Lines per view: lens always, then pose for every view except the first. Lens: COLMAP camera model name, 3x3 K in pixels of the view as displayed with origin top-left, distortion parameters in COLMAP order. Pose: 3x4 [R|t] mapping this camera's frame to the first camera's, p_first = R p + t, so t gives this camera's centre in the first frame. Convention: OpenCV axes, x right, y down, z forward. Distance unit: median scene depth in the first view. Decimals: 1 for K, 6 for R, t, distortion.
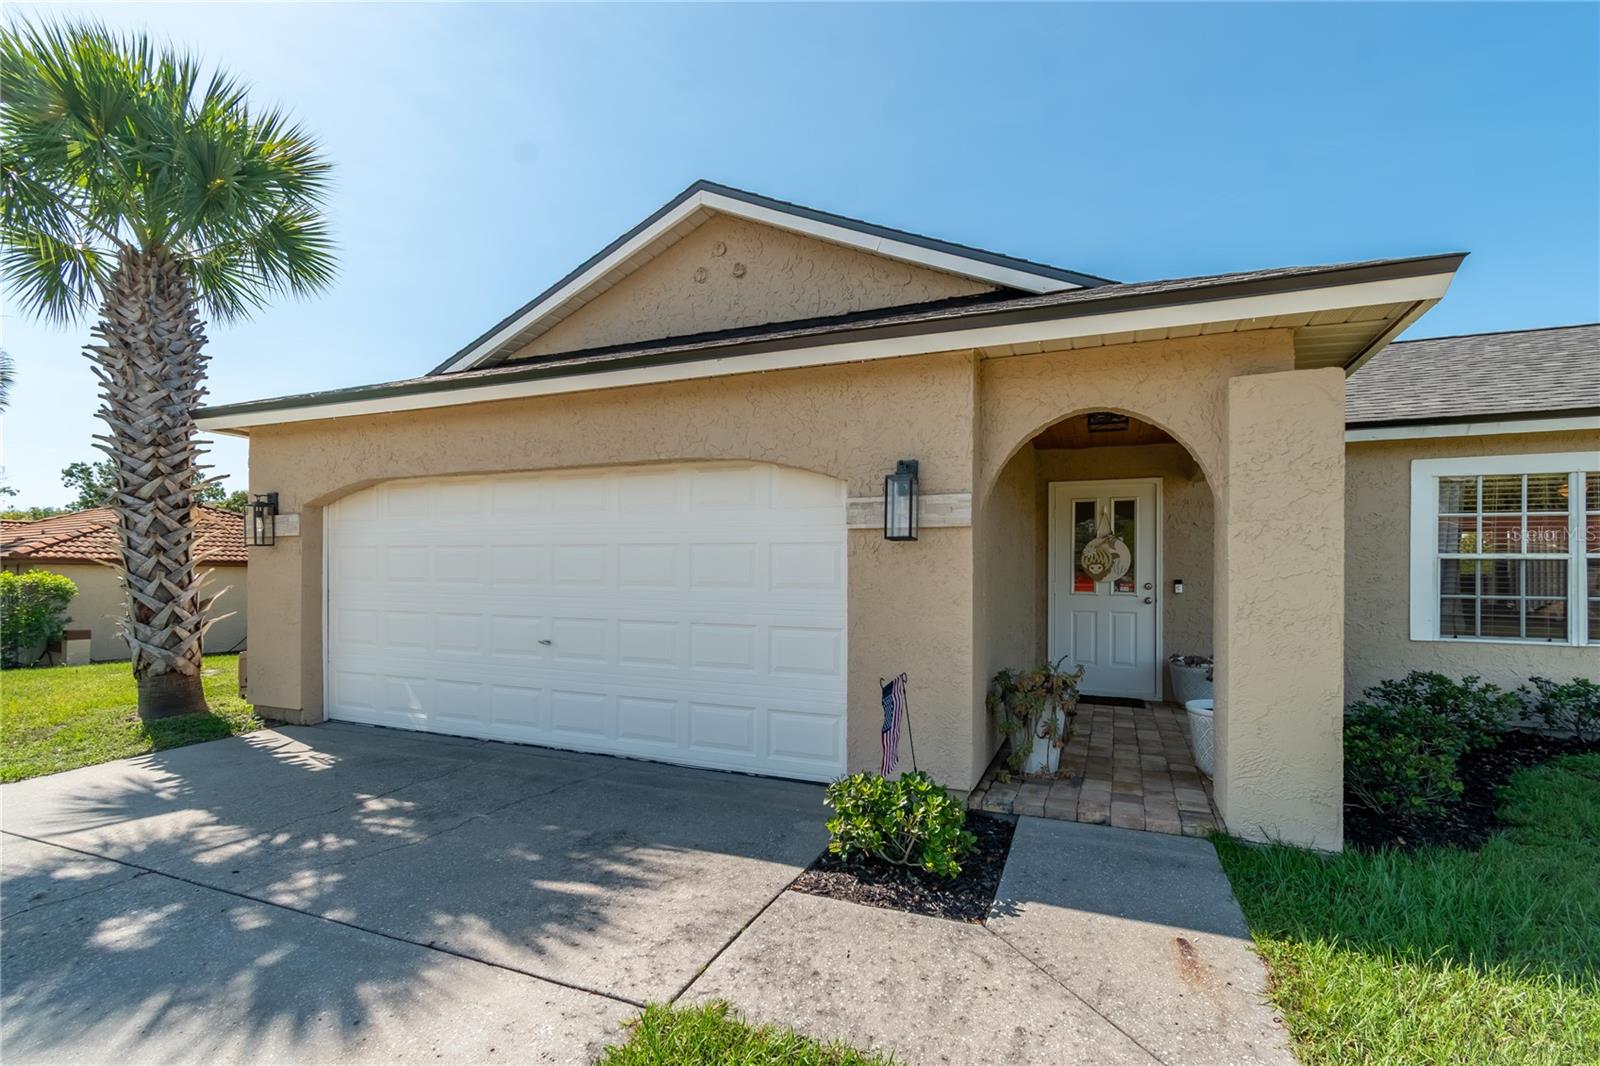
lens RADIAL K [[709.6, 0, 800.8], [0, 709.6, 564.6], [0, 0, 1]] dist [0.002385, 0.000083]
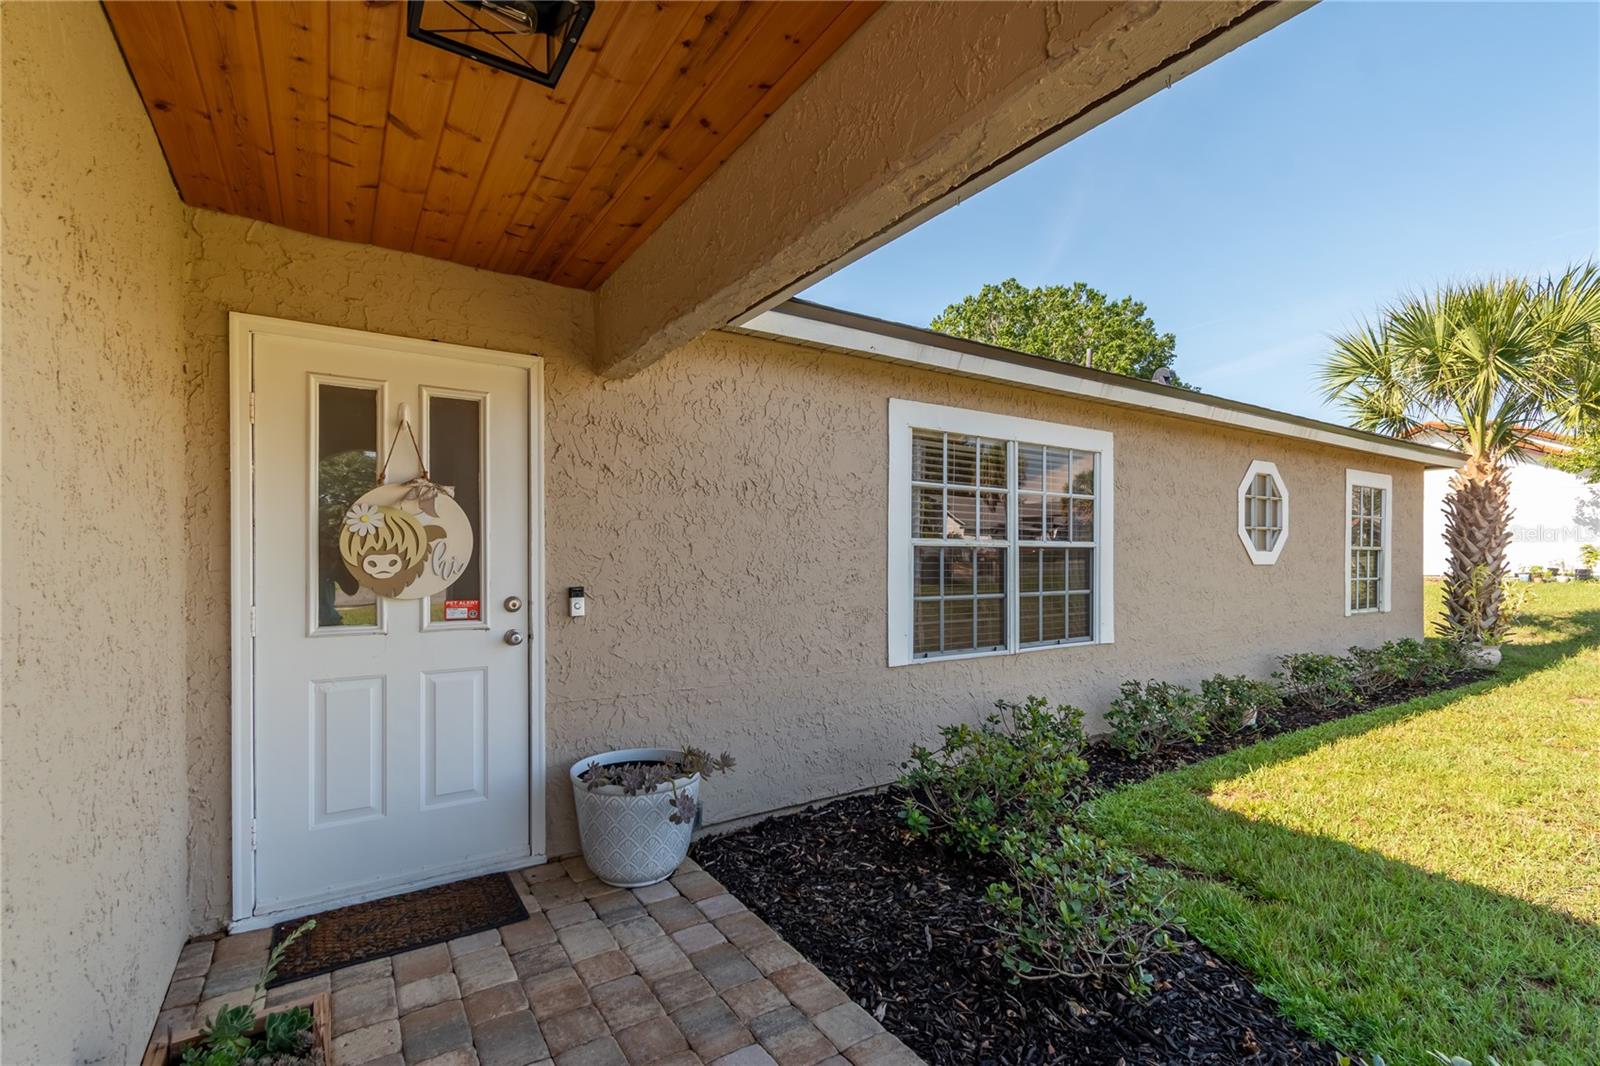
lens RADIAL K [[697.9, 0, 803.2], [0, 697.9, 561.8], [0, 0, 1]] dist [0.000969, -0.000223]
pose [[0.567020, -0.016668, 0.823536, 0.281108], [-0.008289, 0.999629, 0.025939, -0.009477], [-0.823663, -0.021534, 0.566671, 0.719292]]
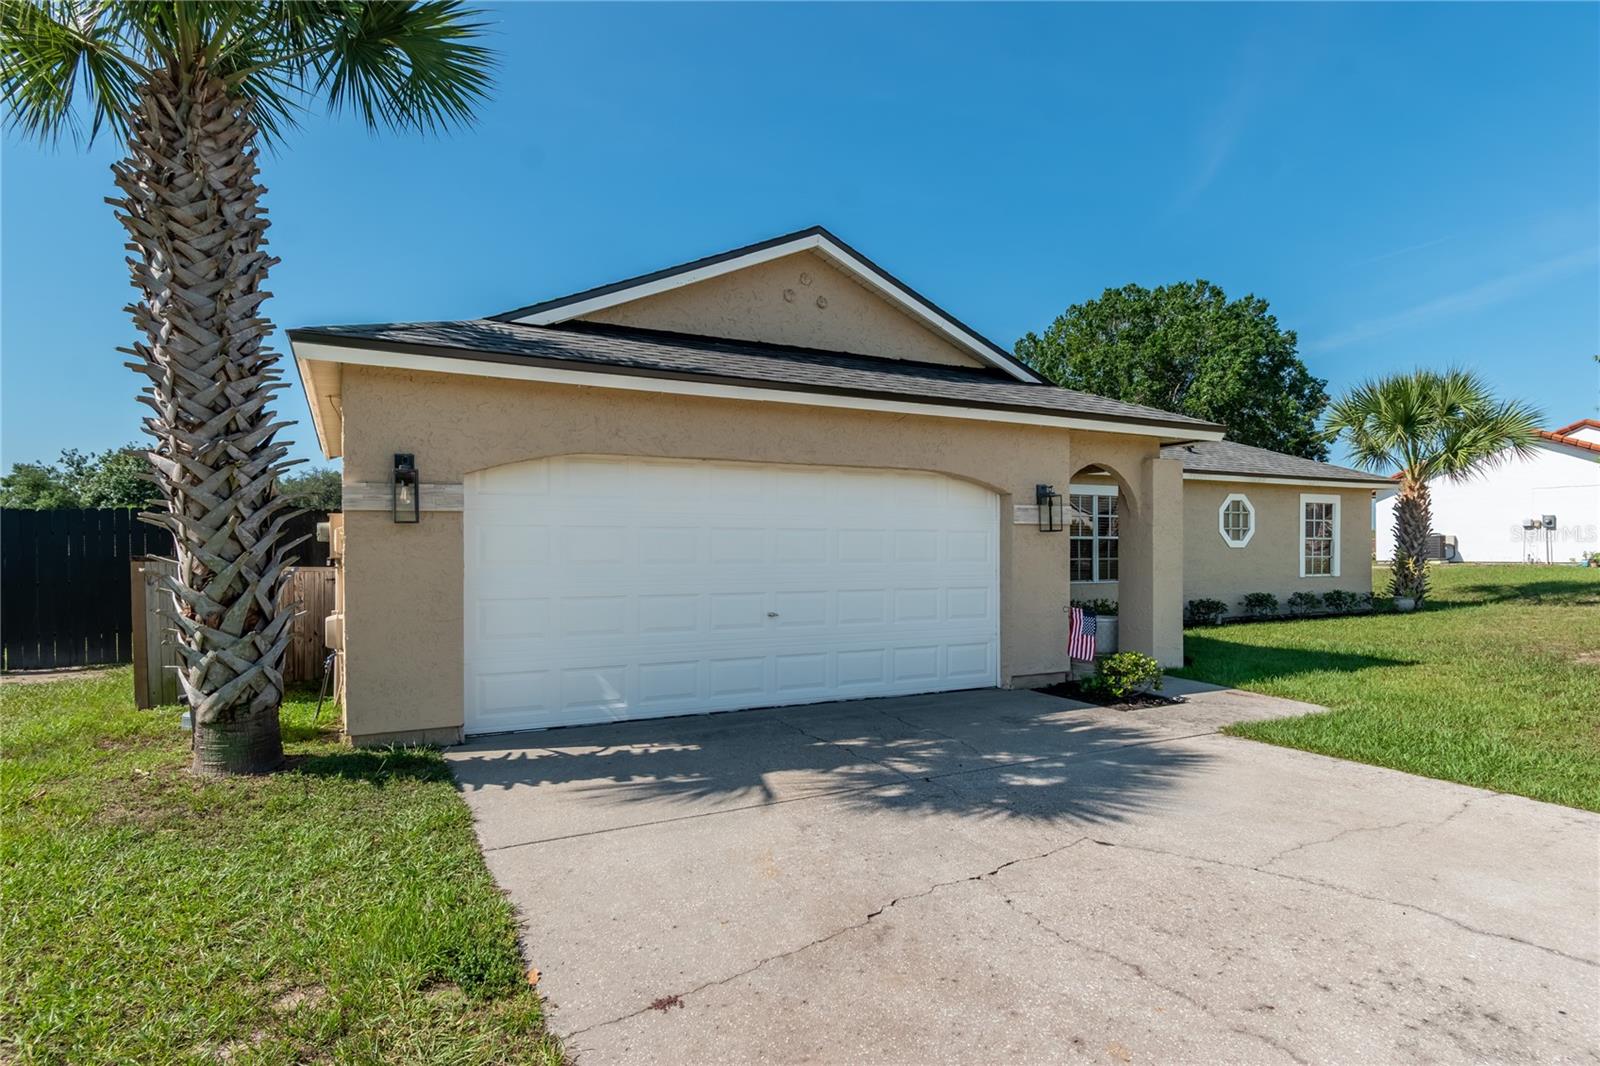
lens RADIAL K [[853.7, 0, 799.4], [0, 853.7, 553.9], [0, 0, 1]] dist [0.000946, 0.000015]
pose [[0.650593, -0.014928, 0.759280, -1.222680], [-0.003338, 0.999741, 0.022515, -0.016832], [-0.759419, -0.017182, 0.650375, 0.071683]]
